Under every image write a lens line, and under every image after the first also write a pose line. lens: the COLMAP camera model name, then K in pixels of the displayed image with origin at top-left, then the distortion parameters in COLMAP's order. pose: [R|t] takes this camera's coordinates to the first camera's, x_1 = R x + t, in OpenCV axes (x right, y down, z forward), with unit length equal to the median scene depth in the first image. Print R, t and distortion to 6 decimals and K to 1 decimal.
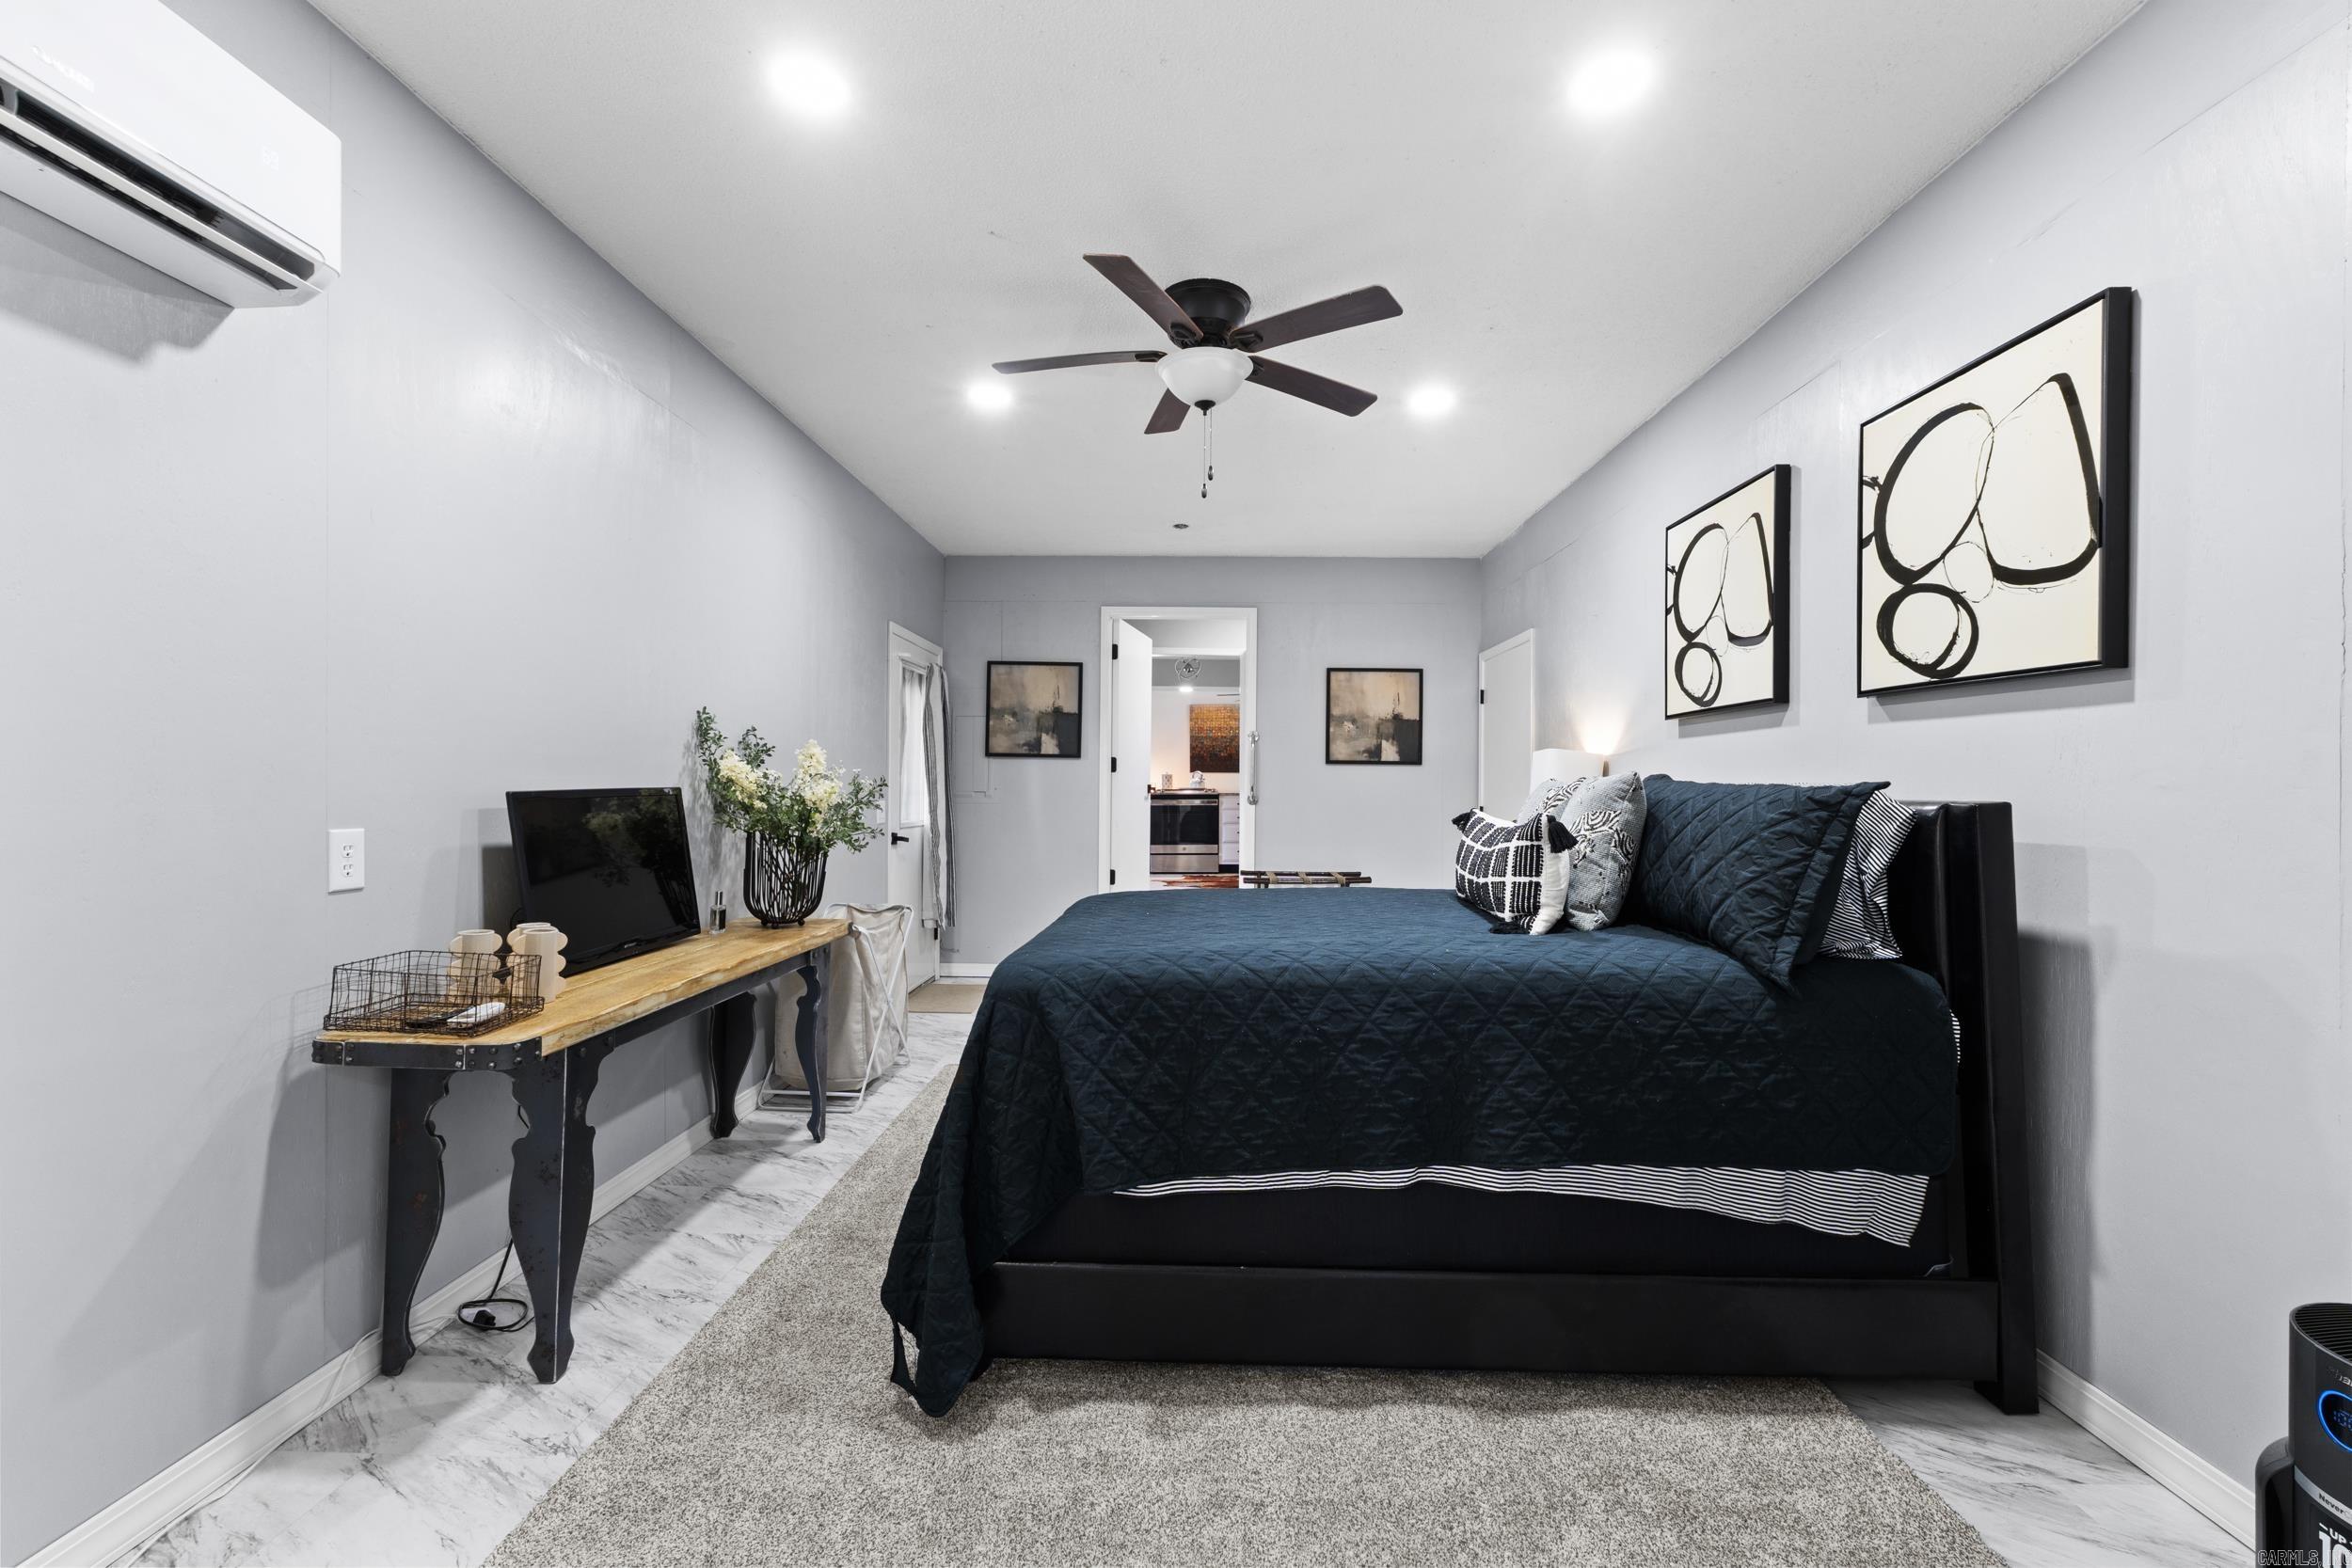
lens RADIAL K [[997.2, 0, 1172.6], [0, 997.2, 780.4], [0, 0, 1]] dist [0.004319, 0.001203]
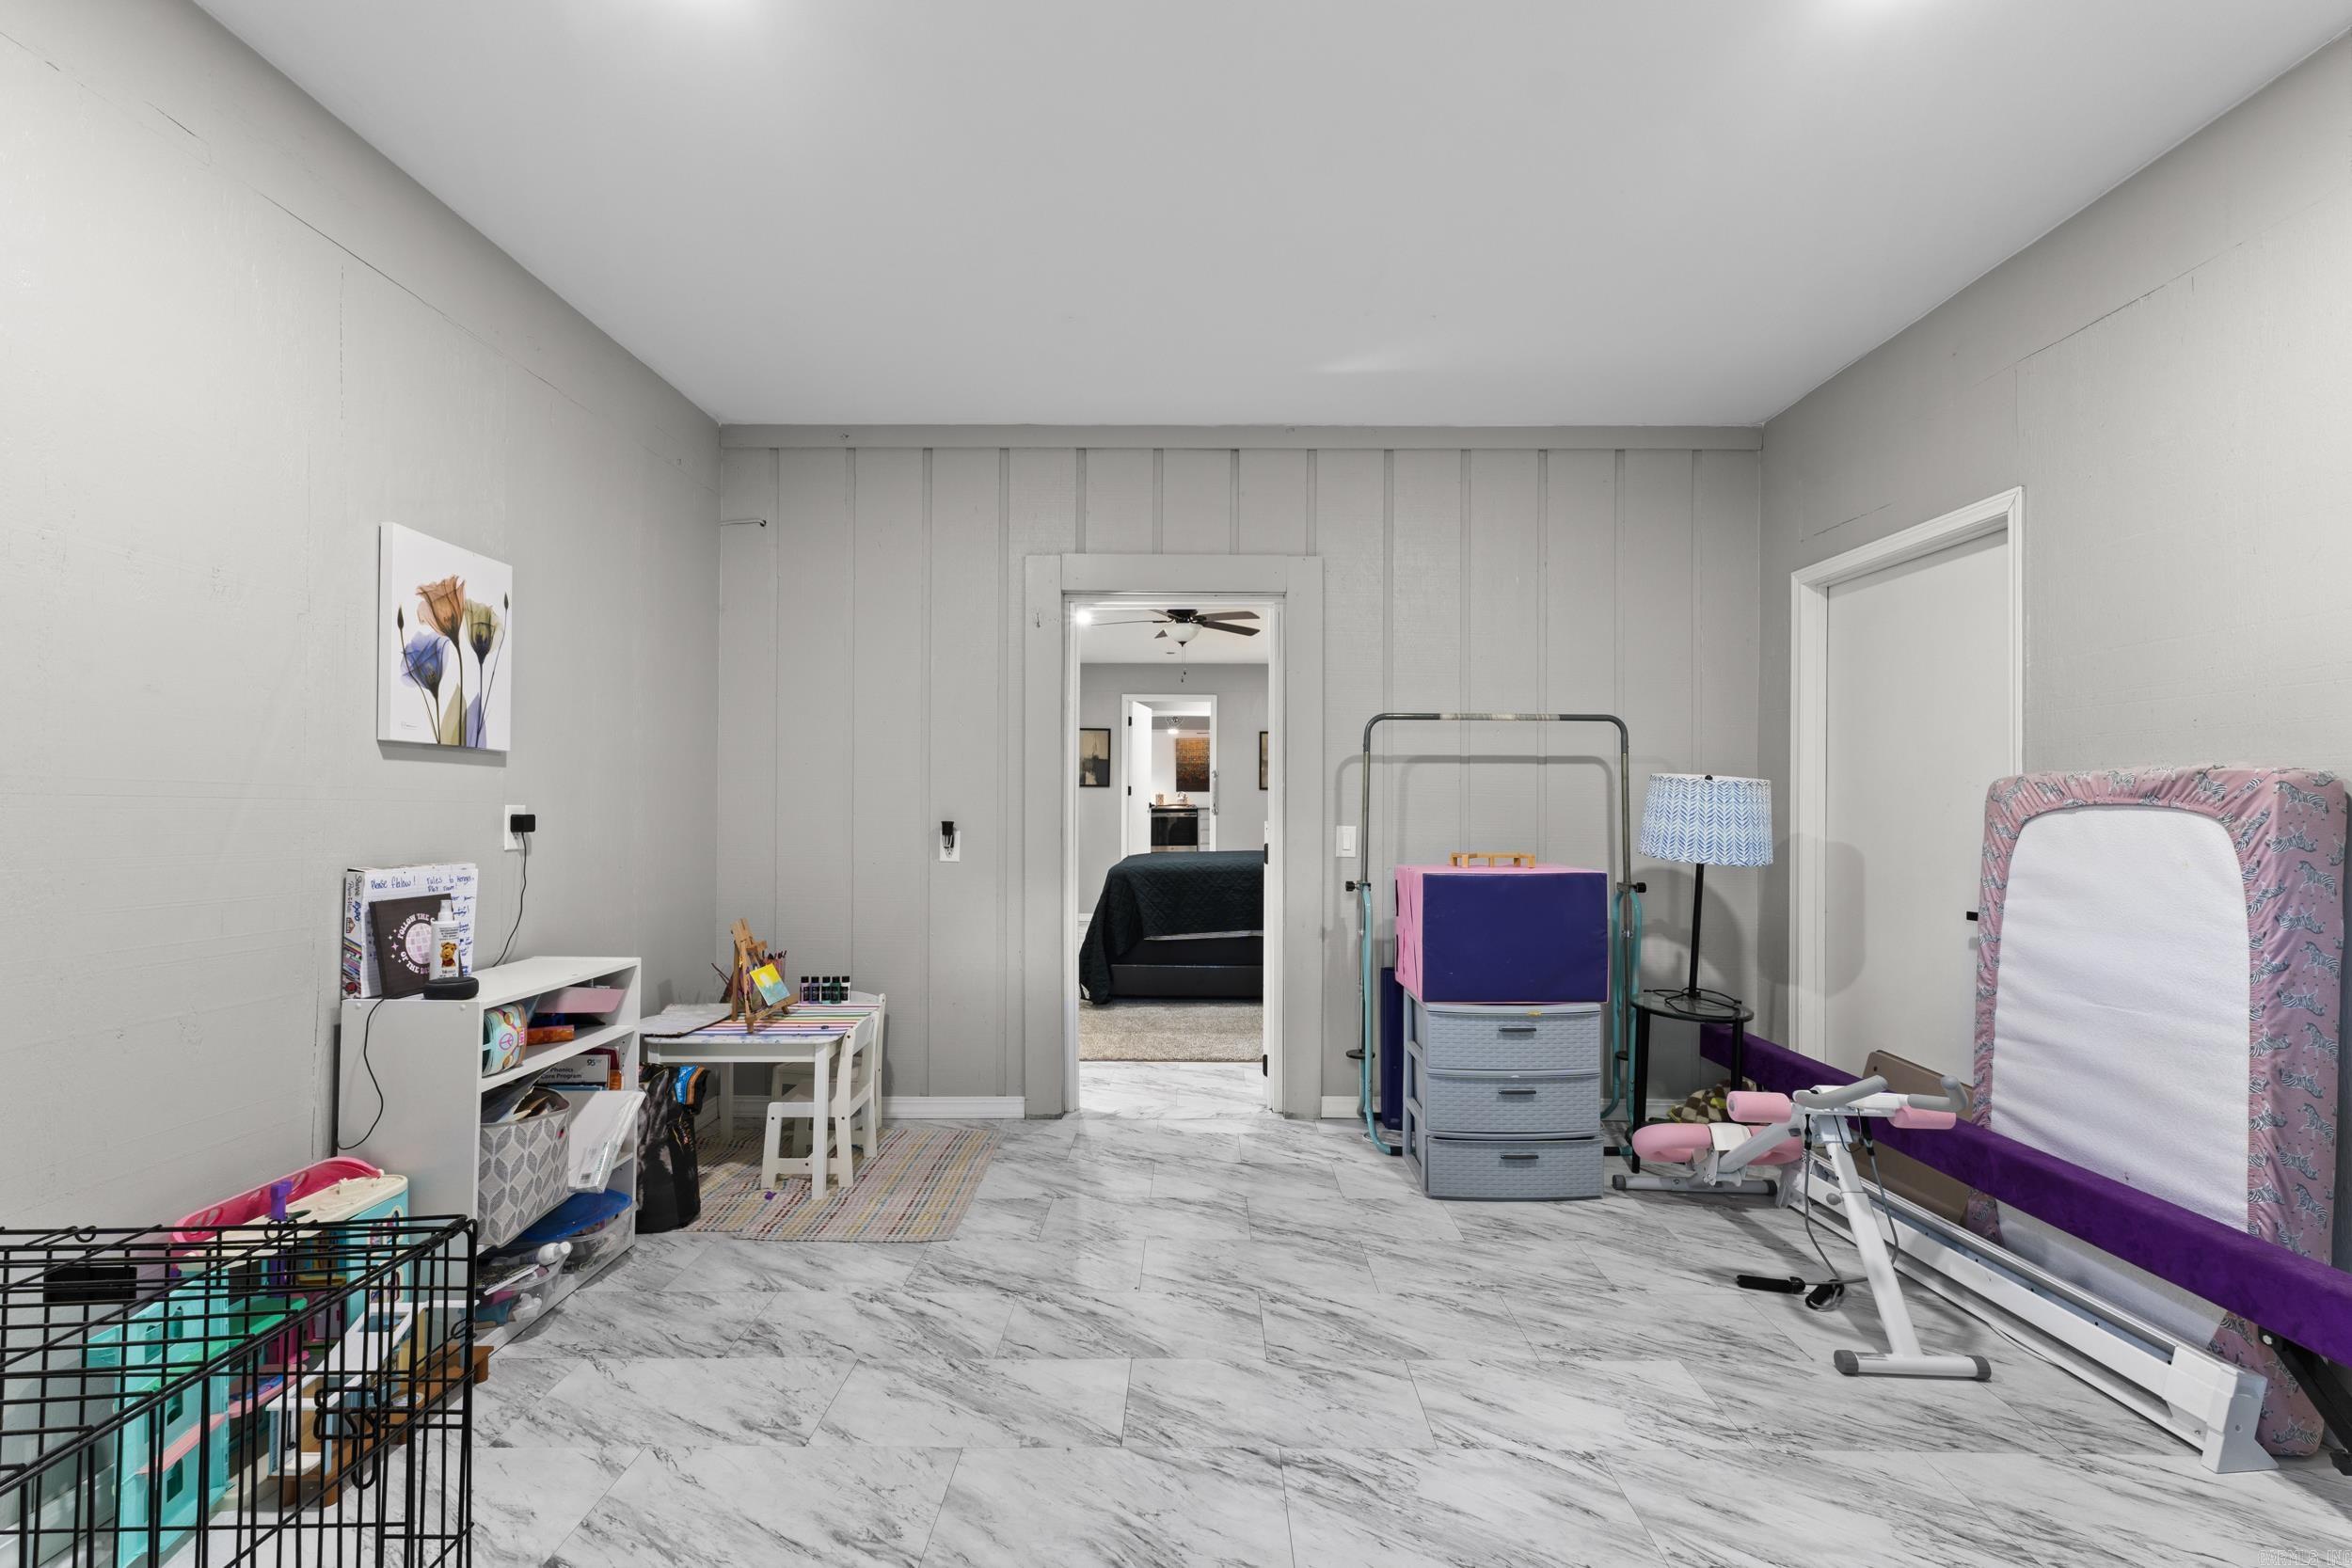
lens RADIAL K [[997.2, 0, 1176.4], [0, 997.2, 792.7], [0, 0, 1]] dist [0.004319, 0.001203]
pose [[0.999797, -0.008772, 0.018129, -0.012205], [0.008818, 0.999958, -0.002431, -0.007629], [-0.018107, 0.002591, 0.999833, -0.639780]]
